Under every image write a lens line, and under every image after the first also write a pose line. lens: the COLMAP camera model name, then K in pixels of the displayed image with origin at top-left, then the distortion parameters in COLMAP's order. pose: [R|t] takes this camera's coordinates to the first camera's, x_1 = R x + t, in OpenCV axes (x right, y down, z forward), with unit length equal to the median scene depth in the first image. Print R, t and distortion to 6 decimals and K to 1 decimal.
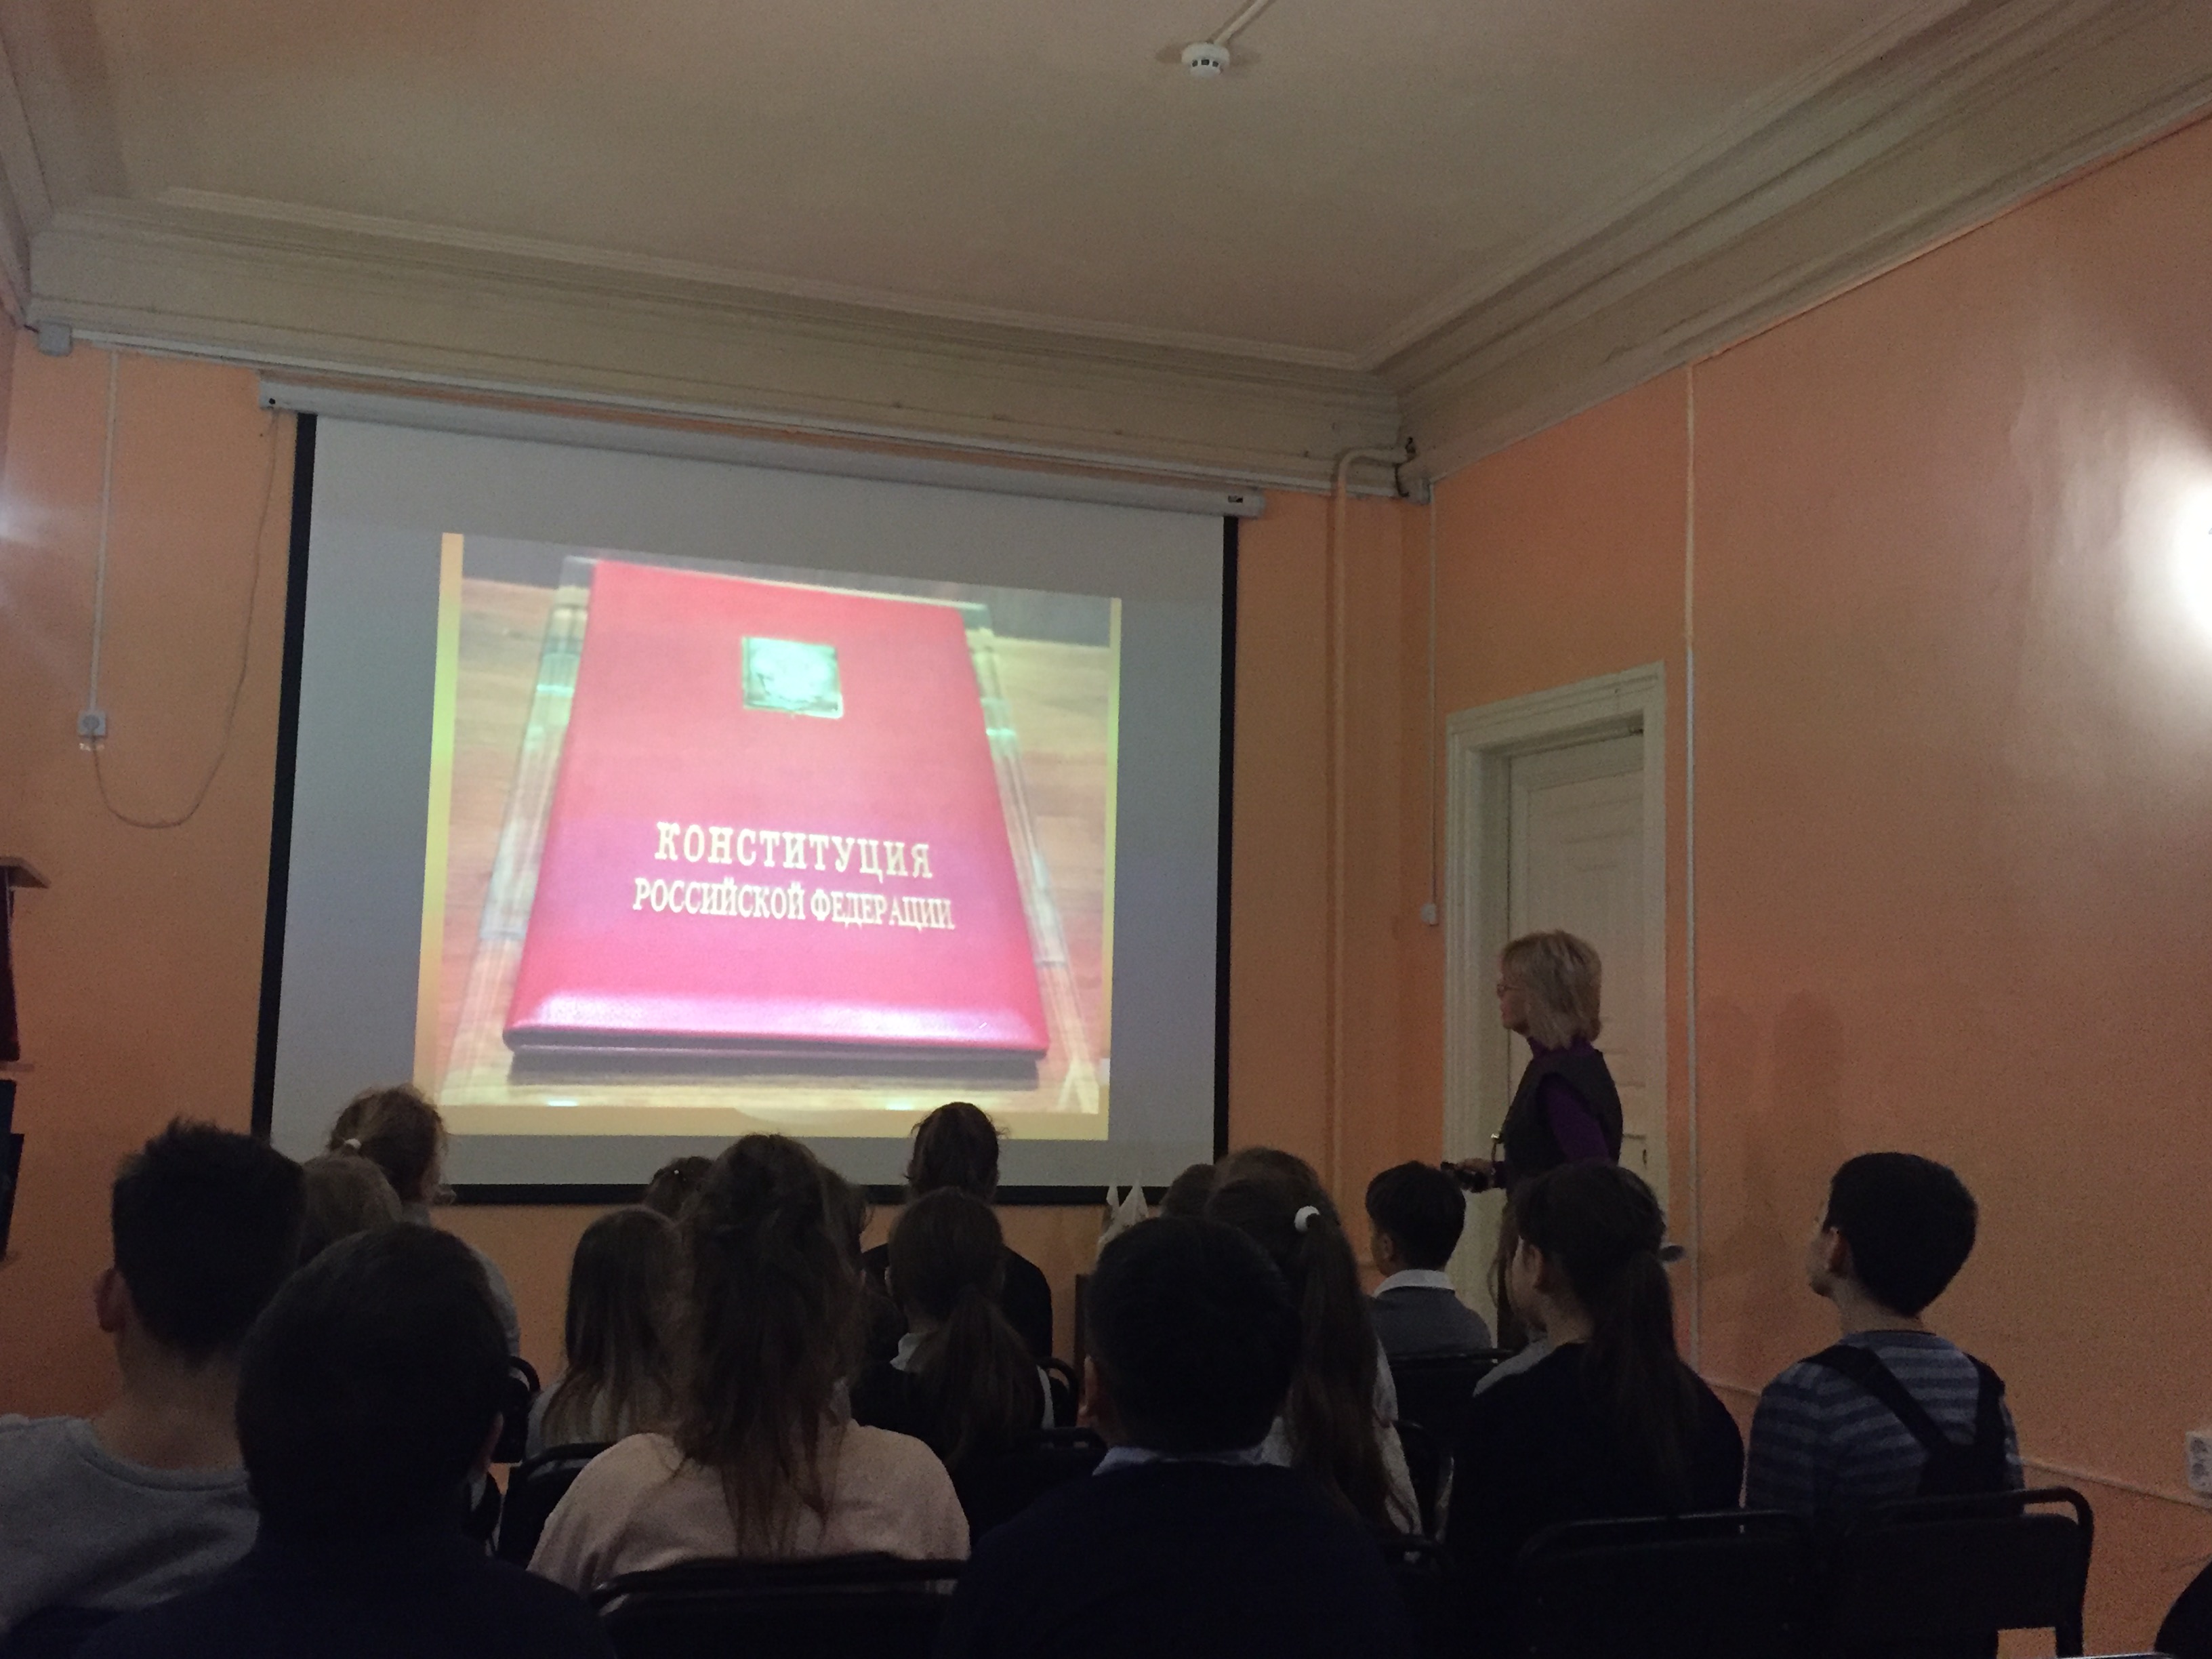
lens RADIAL K [[2290.4, 0, 1117.2], [0, 2290.4, 822.3], [0, 0, 1]] dist [0.047332, 0.000000]
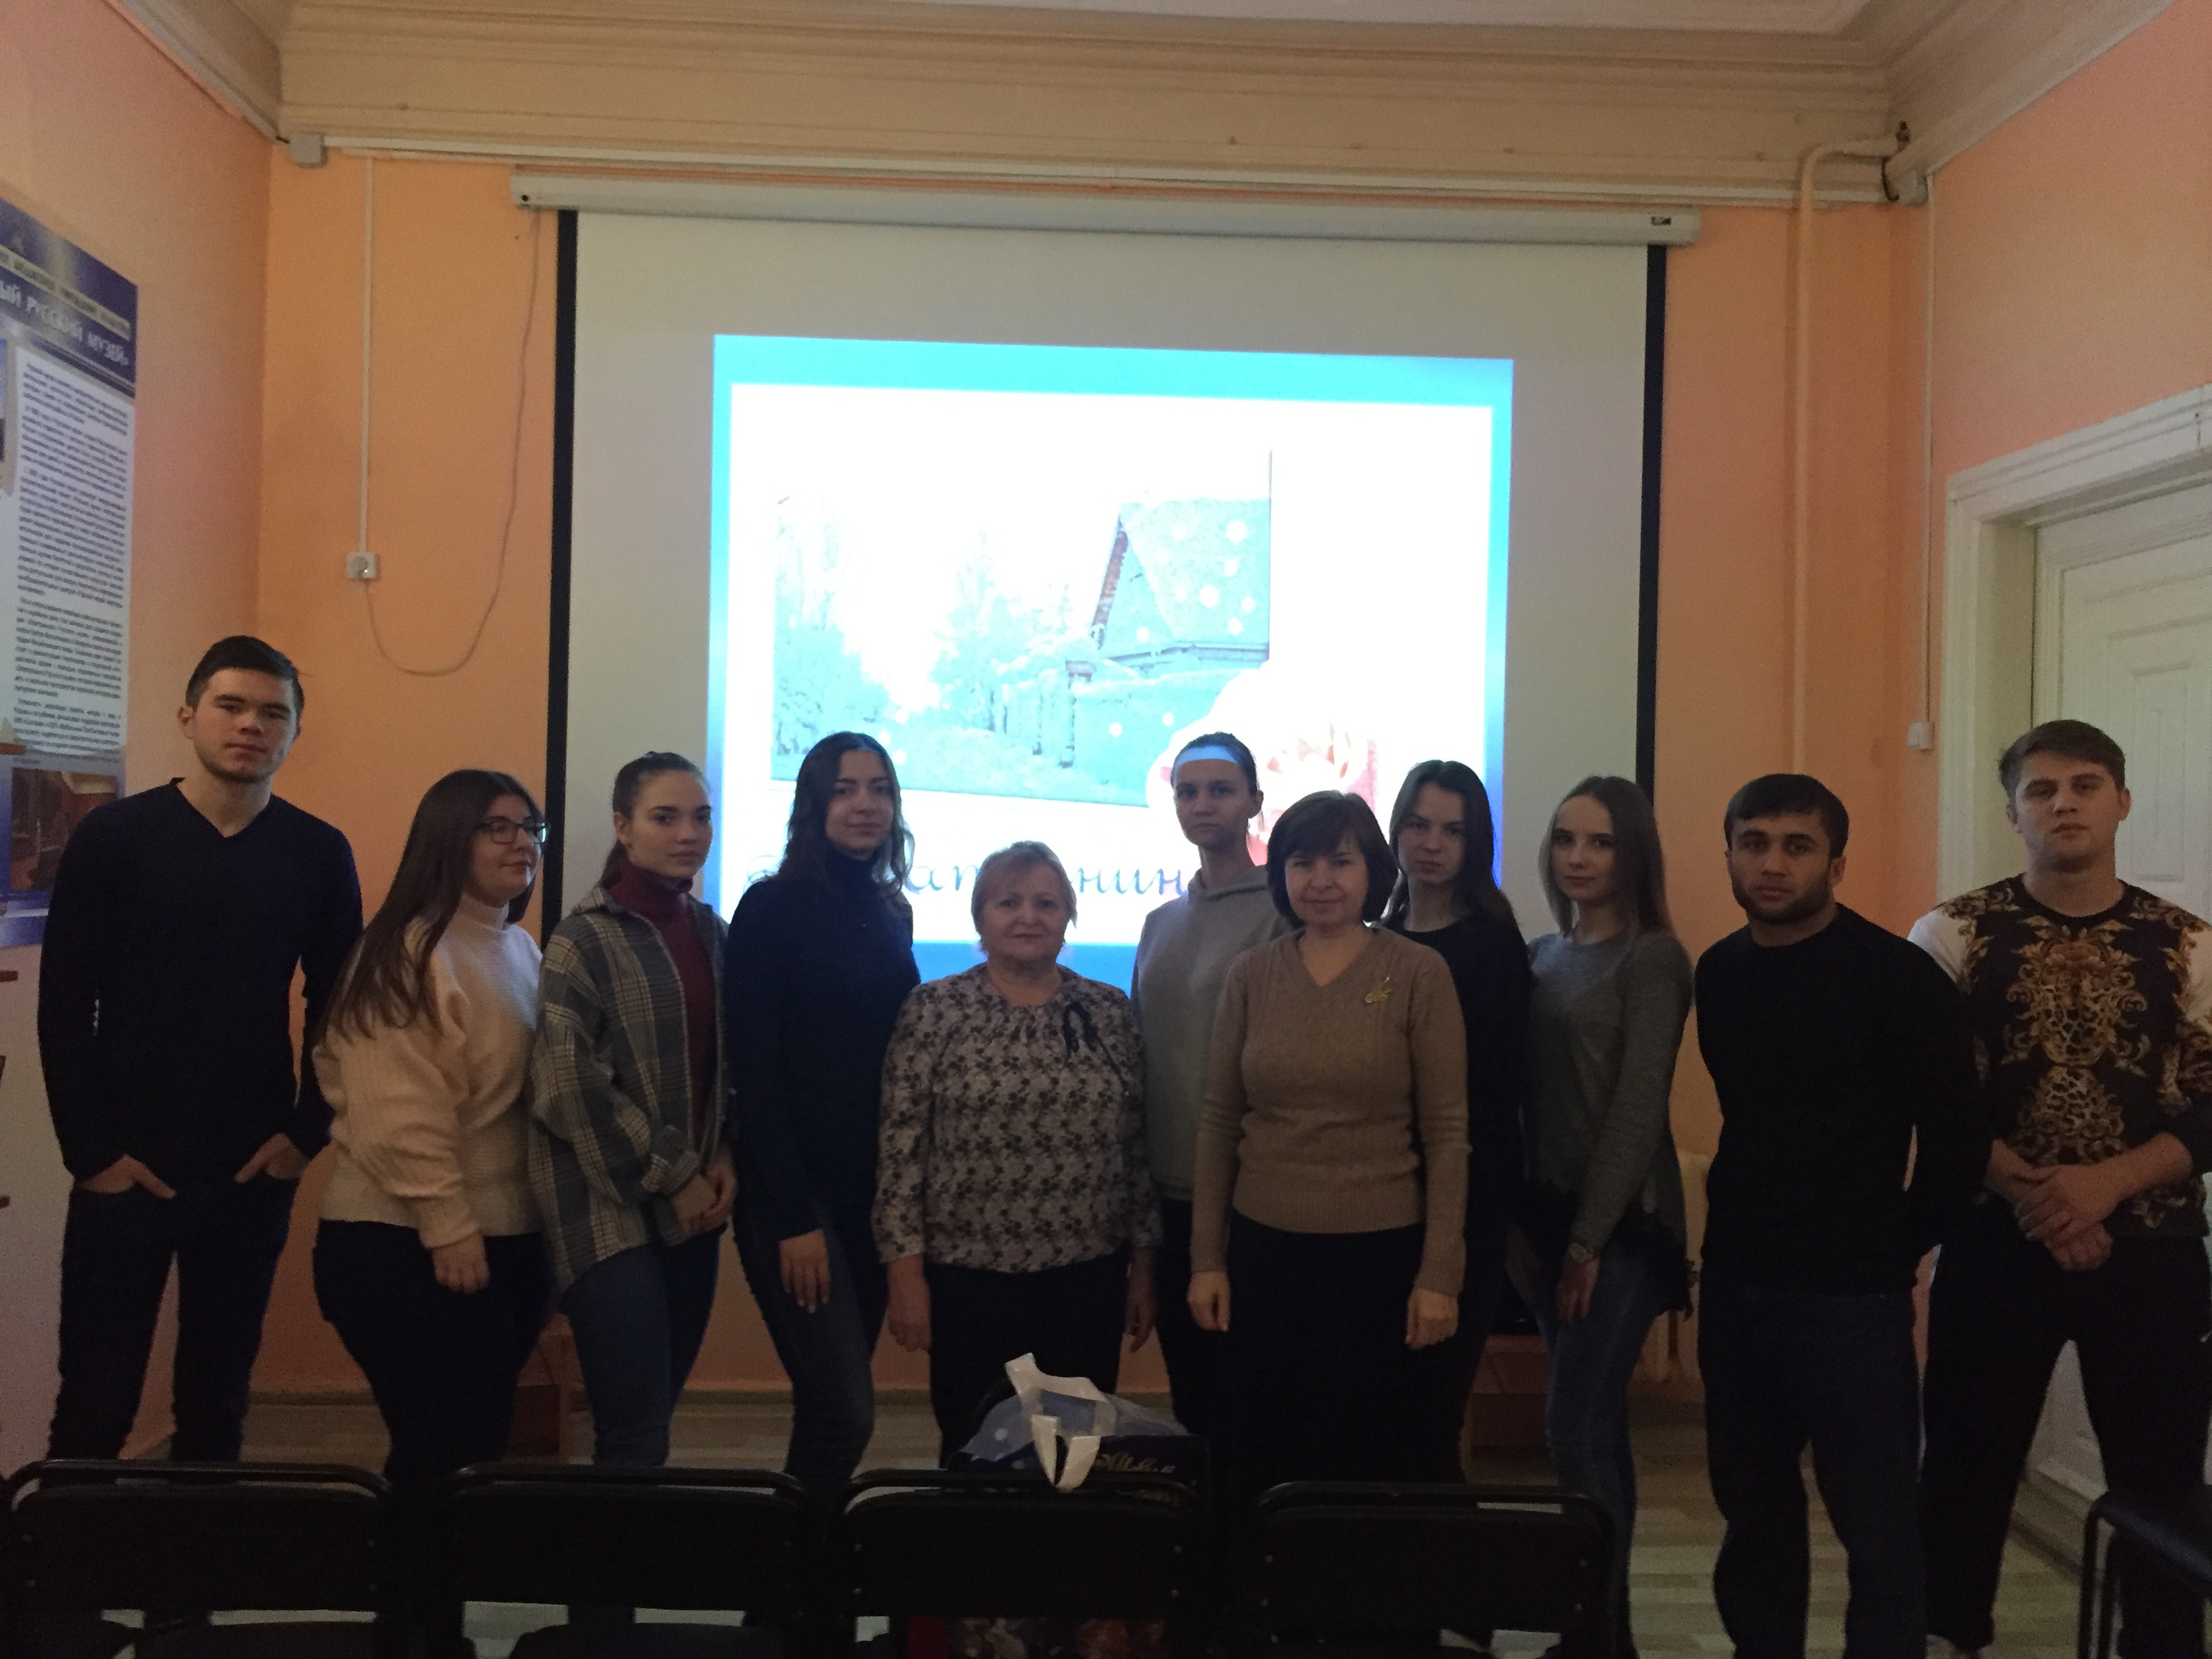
lens RADIAL K [[1884.1, 0, 1112.5], [0, 1884.1, 829.4], [0, 0, 1]] dist [0.083999, -0.111784]
pose [[0.955302, -0.005194, -0.295586, 0.069344], [0.033999, 0.995142, 0.092395, 0.002803], [0.293670, -0.098314, 0.950838, 0.312173]]
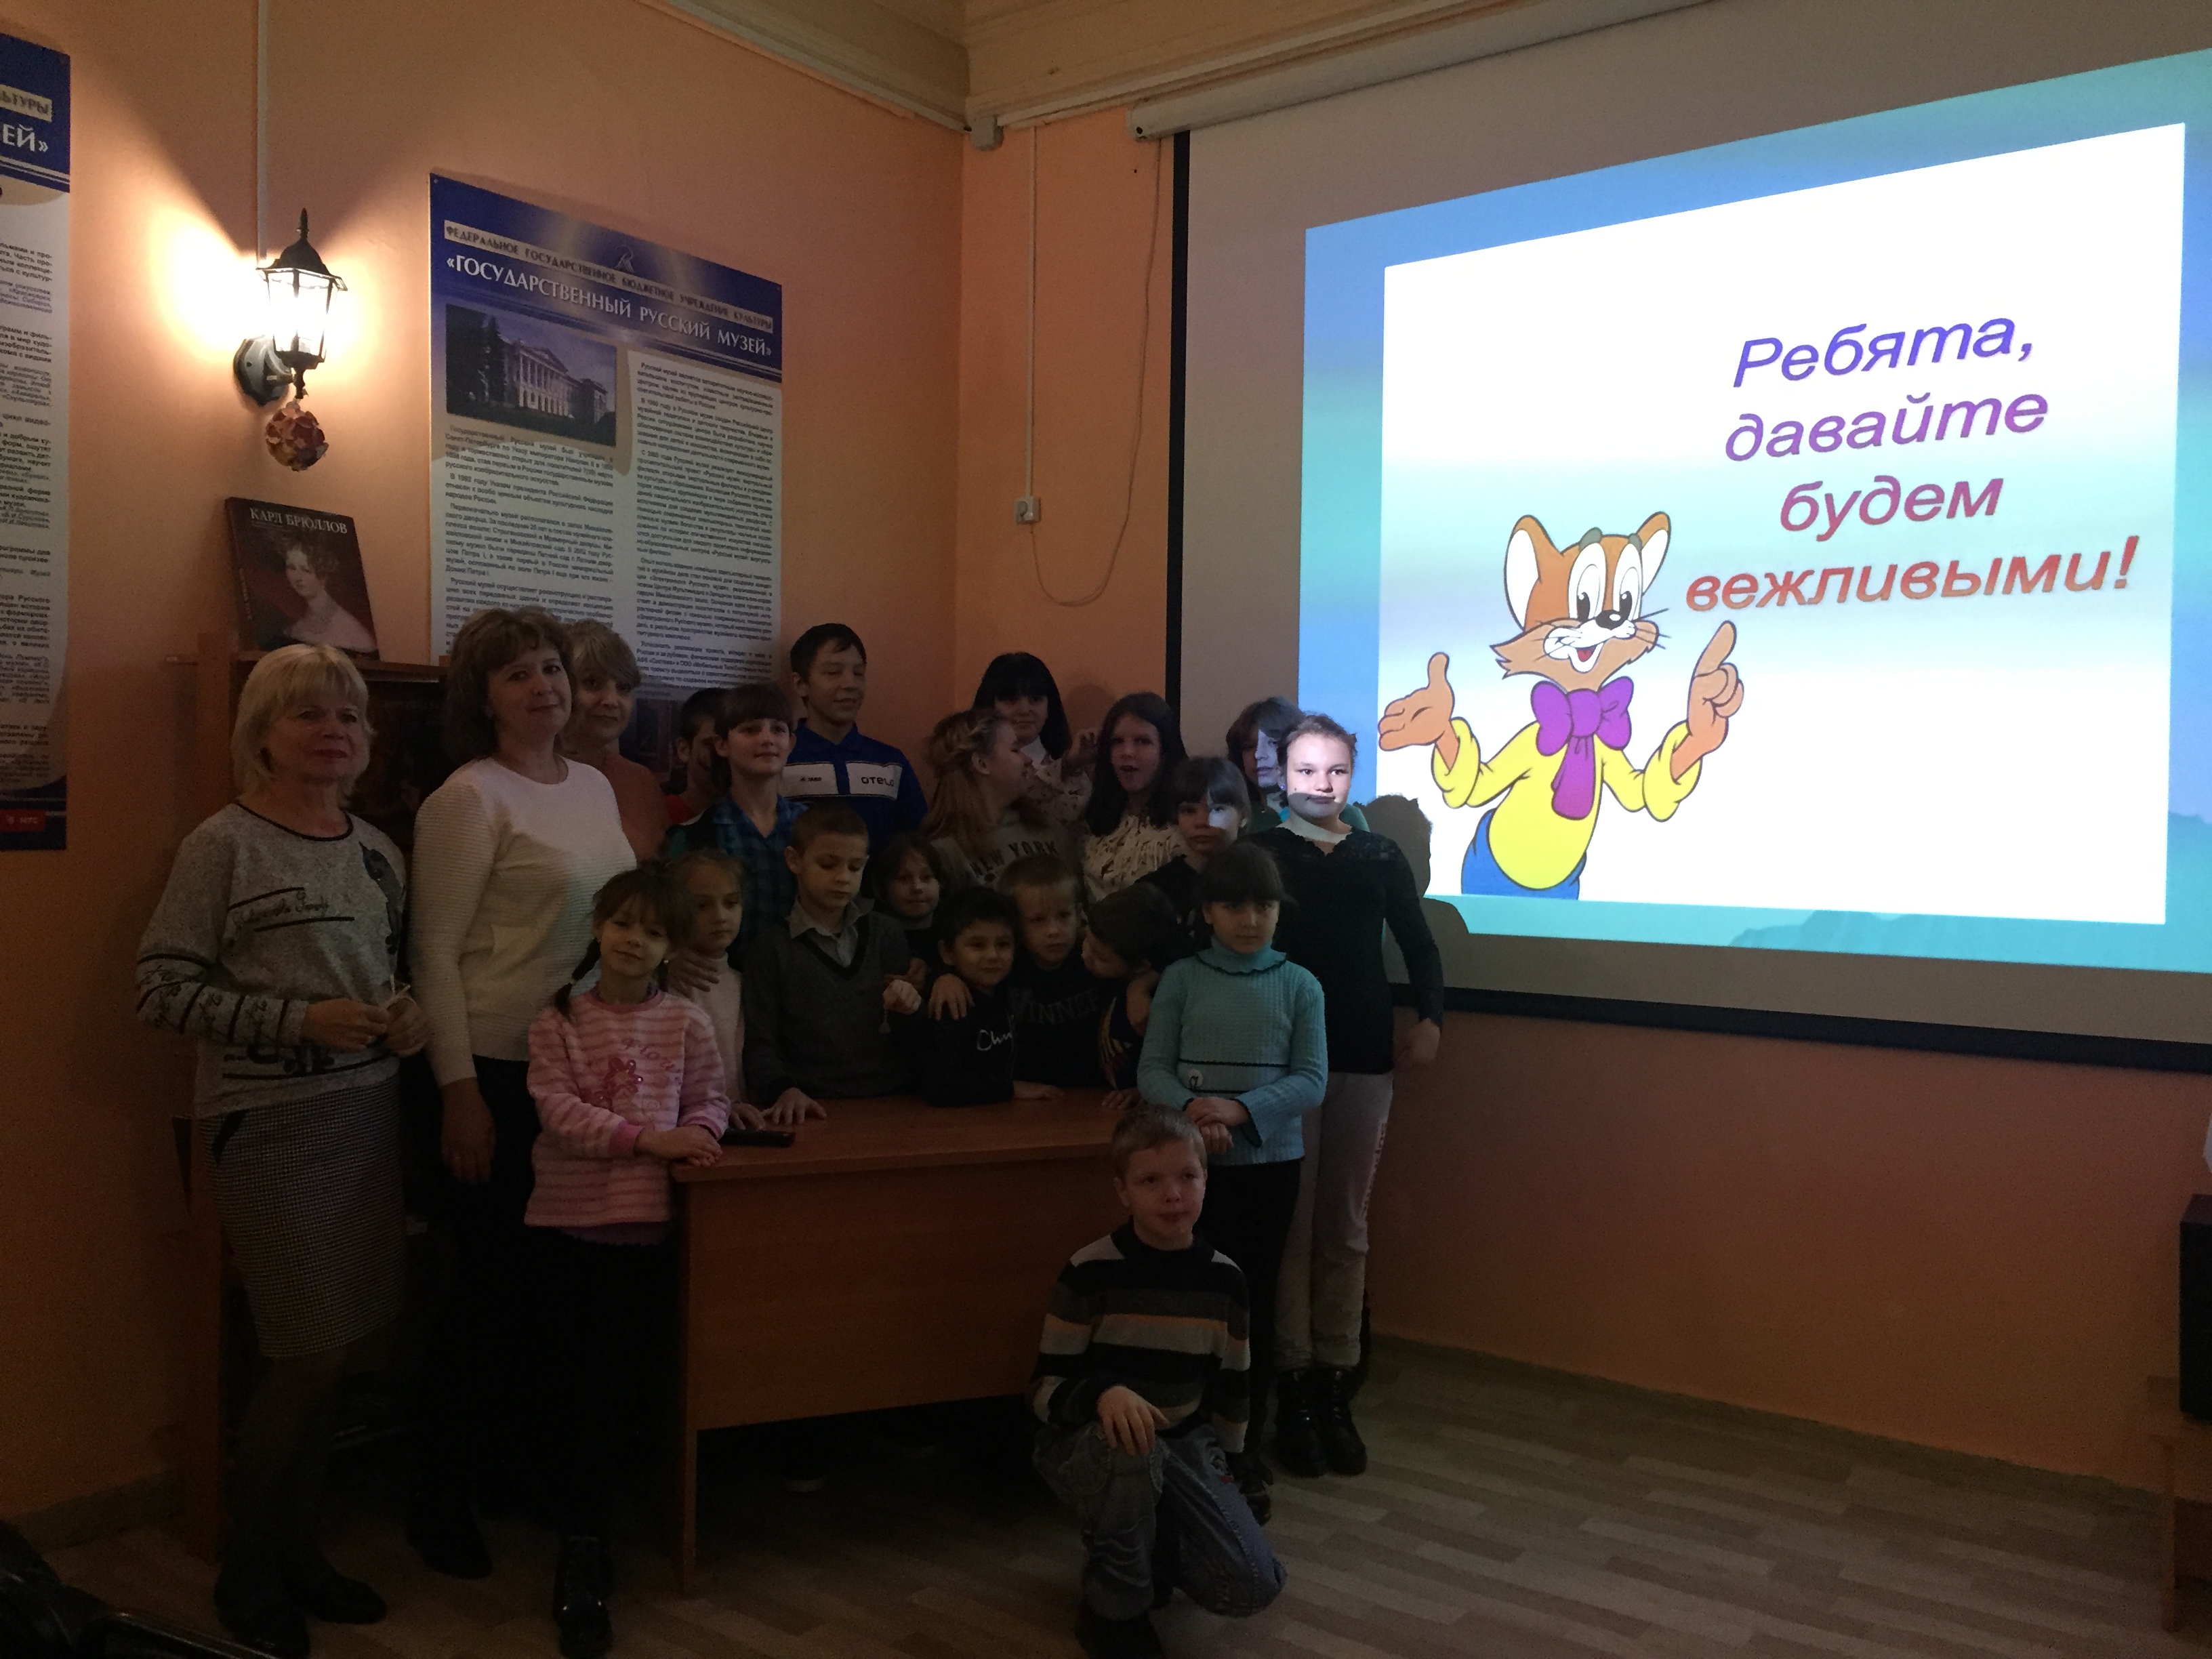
lens RADIAL K [[1884.1, 0, 1098.5], [0, 1884.1, 836.1], [0, 0, 1]] dist [0.083999, -0.111784]
pose [[0.556163, 0.001723, -0.831071, 0.243593], [0.098367, 0.992832, 0.067887, 0.042919], [0.825231, -0.119506, 0.552007, 0.499884]]
